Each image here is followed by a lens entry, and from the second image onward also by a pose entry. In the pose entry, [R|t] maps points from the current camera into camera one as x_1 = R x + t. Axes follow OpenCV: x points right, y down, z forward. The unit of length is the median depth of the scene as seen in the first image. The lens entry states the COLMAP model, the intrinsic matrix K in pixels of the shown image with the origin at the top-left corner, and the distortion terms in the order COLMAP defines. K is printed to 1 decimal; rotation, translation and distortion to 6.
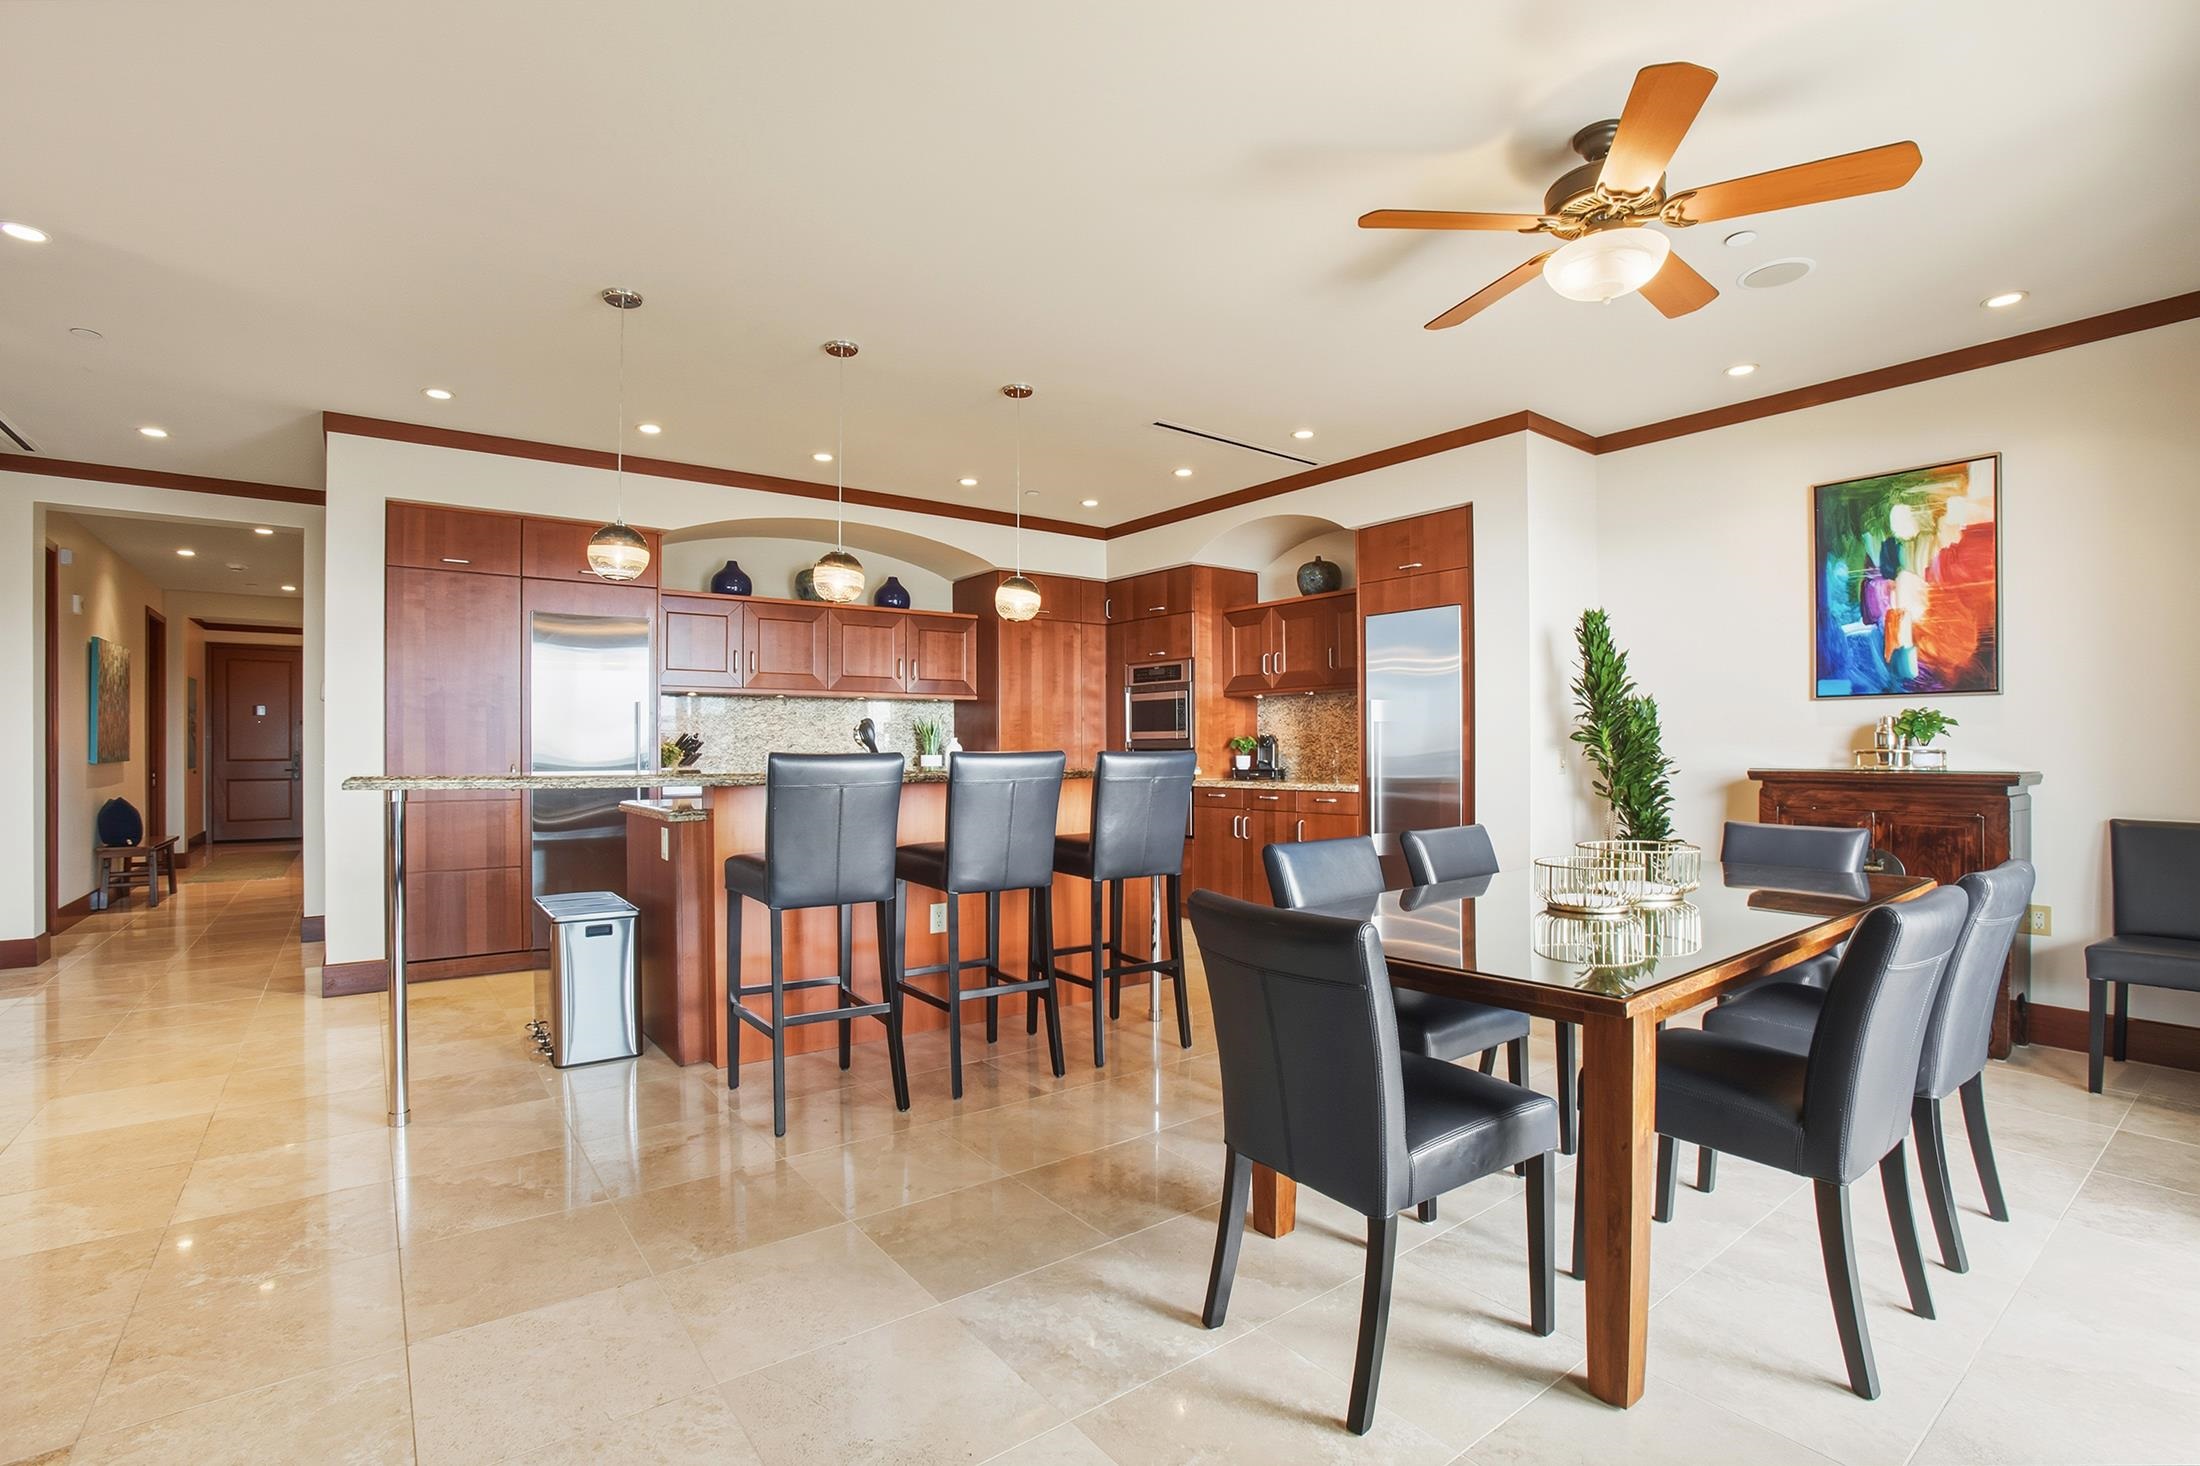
lens RADIAL K [[1020.6, 0, 1093.8], [0, 1020.6, 744.2], [0, 0, 1]] dist [-0.057496, 0.018070]
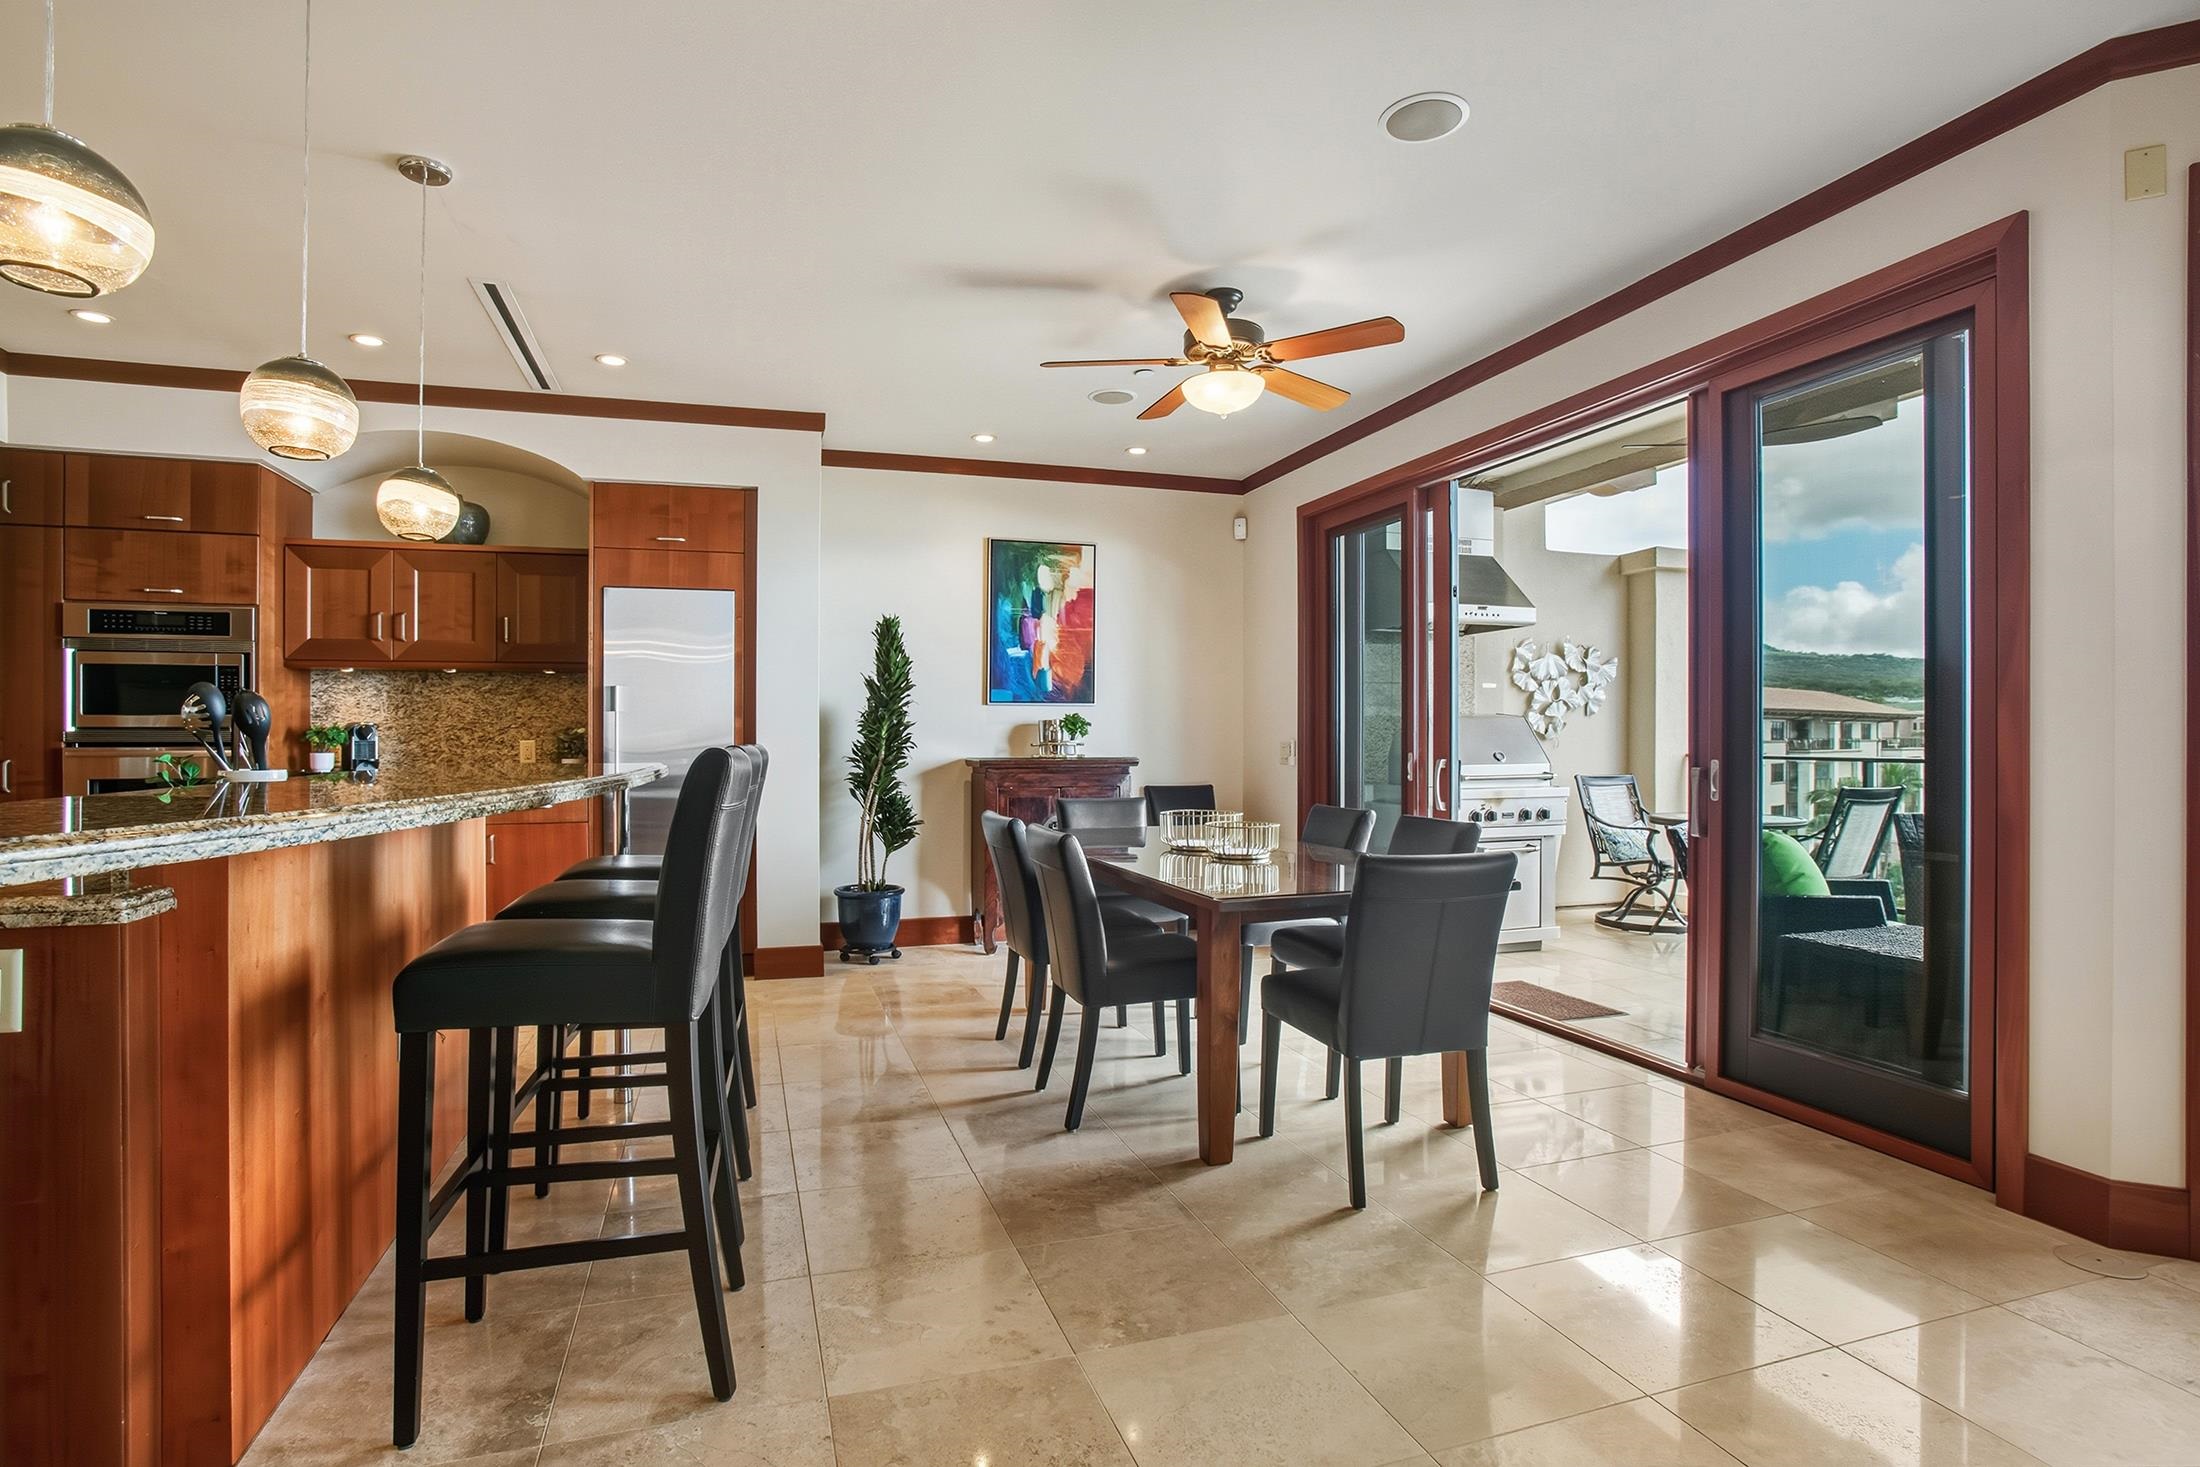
lens RADIAL K [[1114.2, 0, 1049.7], [0, 1114.2, 735.0], [0, 0, 1]] dist [0.003474, 0.002107]
pose [[0.368620, 0.005326, 0.929565, -0.574418], [-0.002493, 0.999986, -0.004741, 0.001968], [-0.929577, -0.000570, 0.368628, 0.379557]]
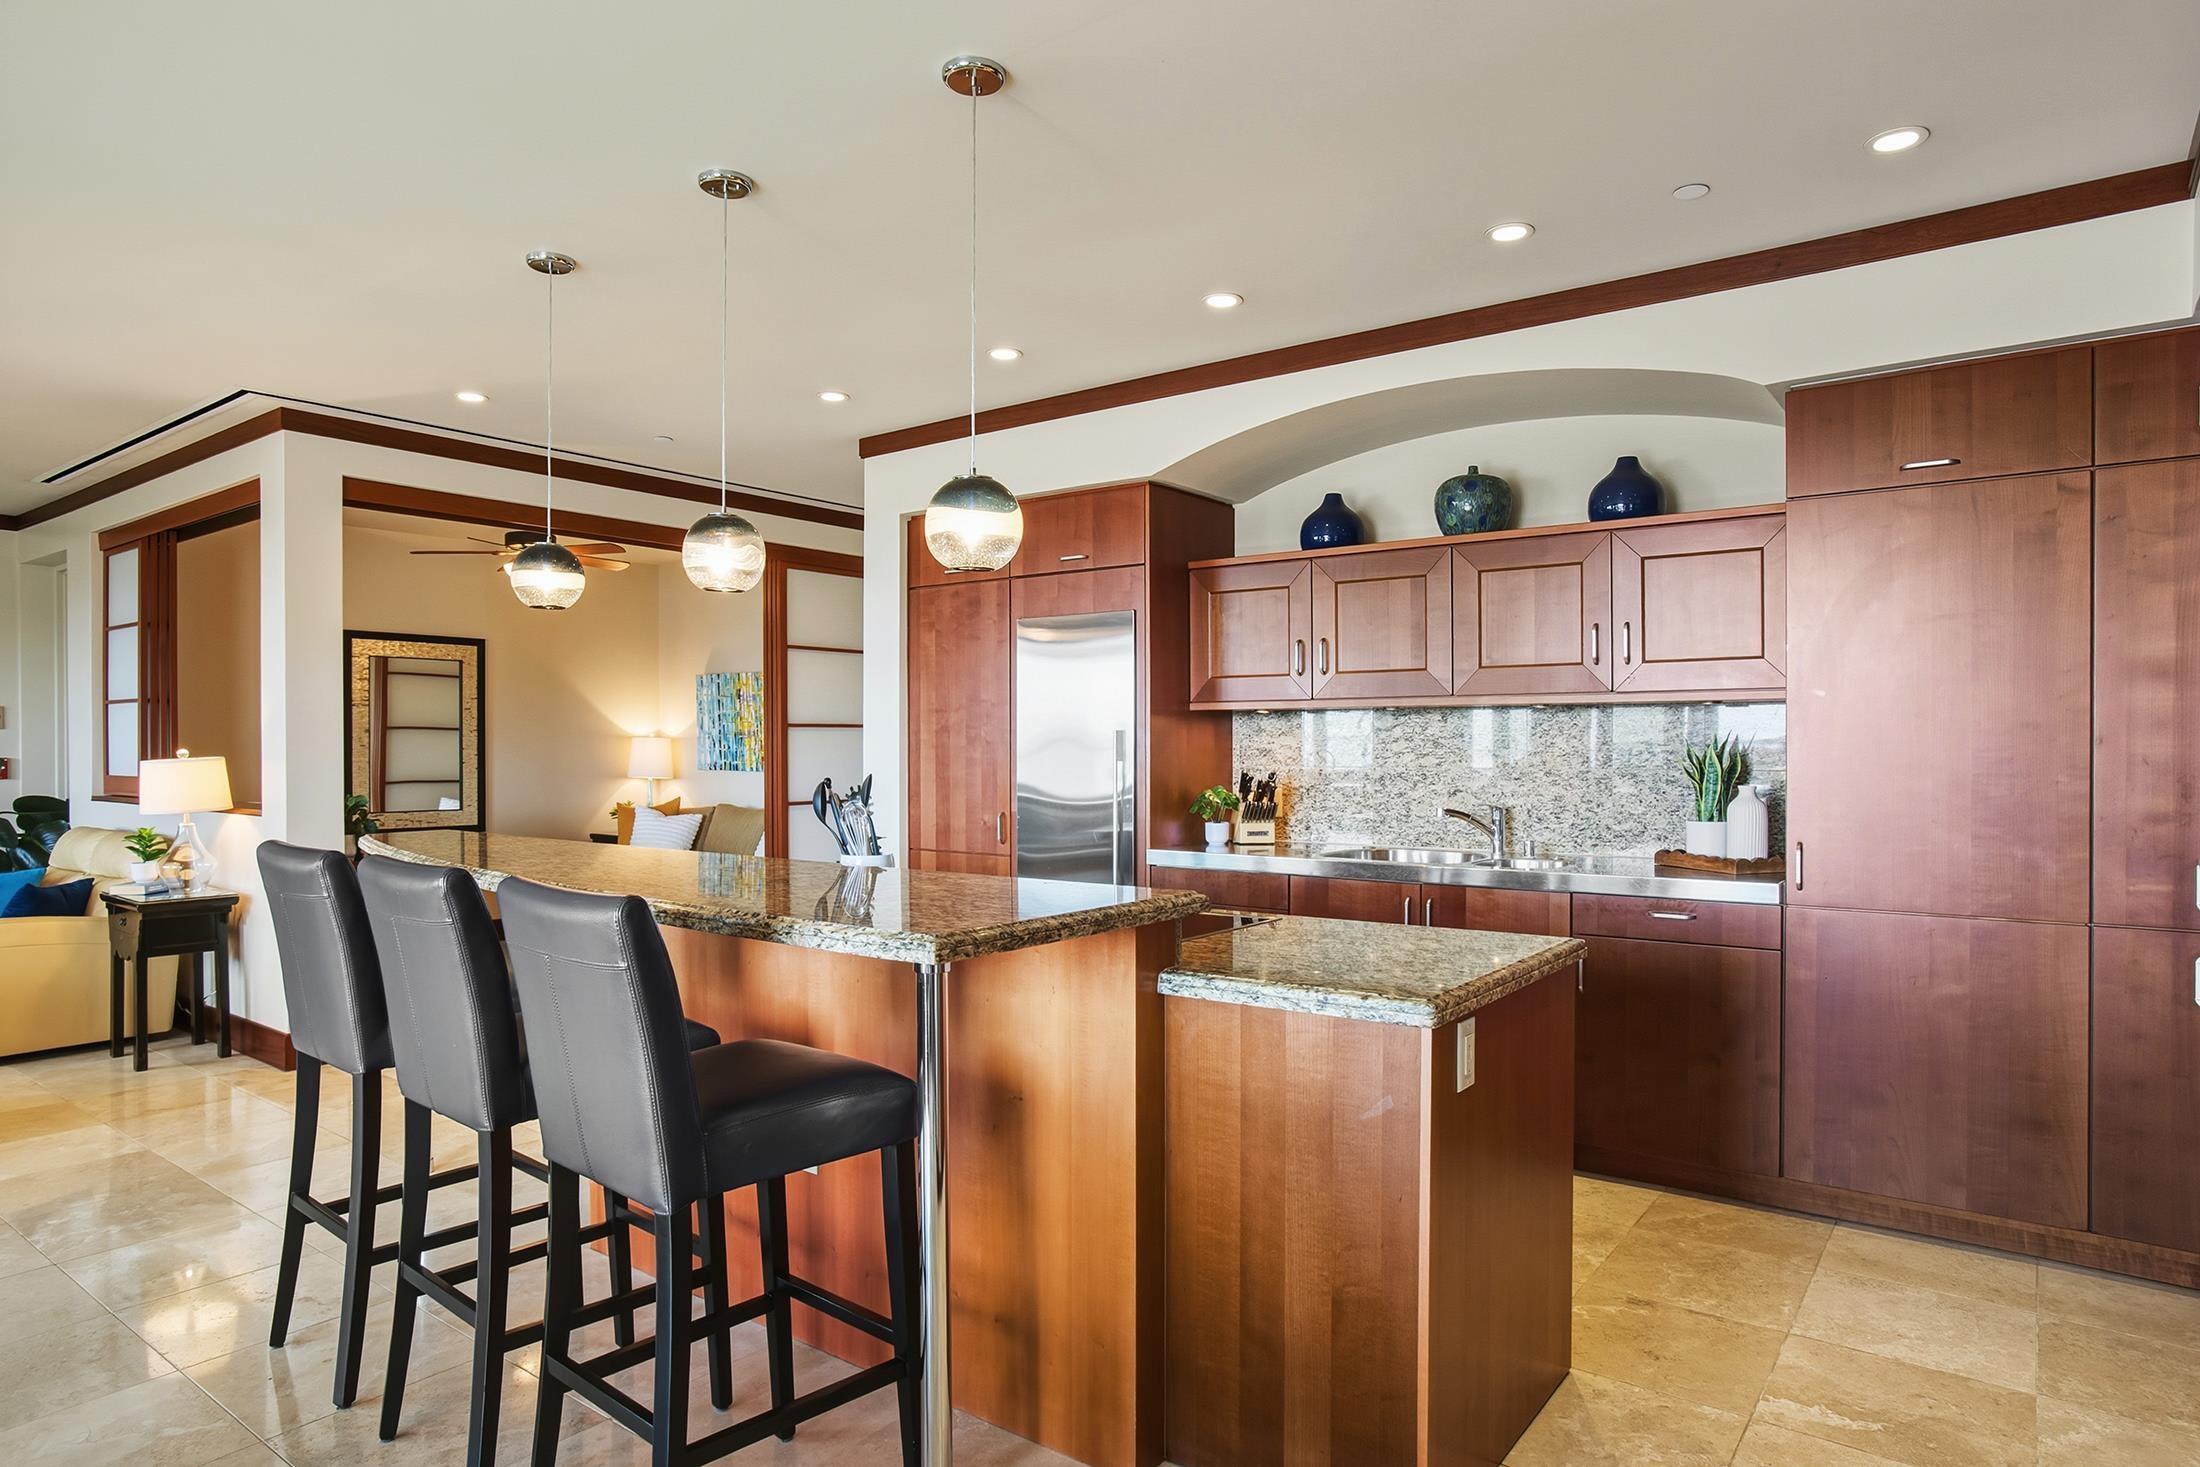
lens RADIAL K [[1295.6, 0, 1082.6], [0, 1295.6, 731.3], [0, 0, 1]] dist [-0.018933, 0.001513]
pose [[0.262867, -0.005381, -0.964817, 0.510725], [0.003882, 0.999982, -0.004520, -0.044925], [0.964824, -0.002557, 0.262883, 0.889212]]
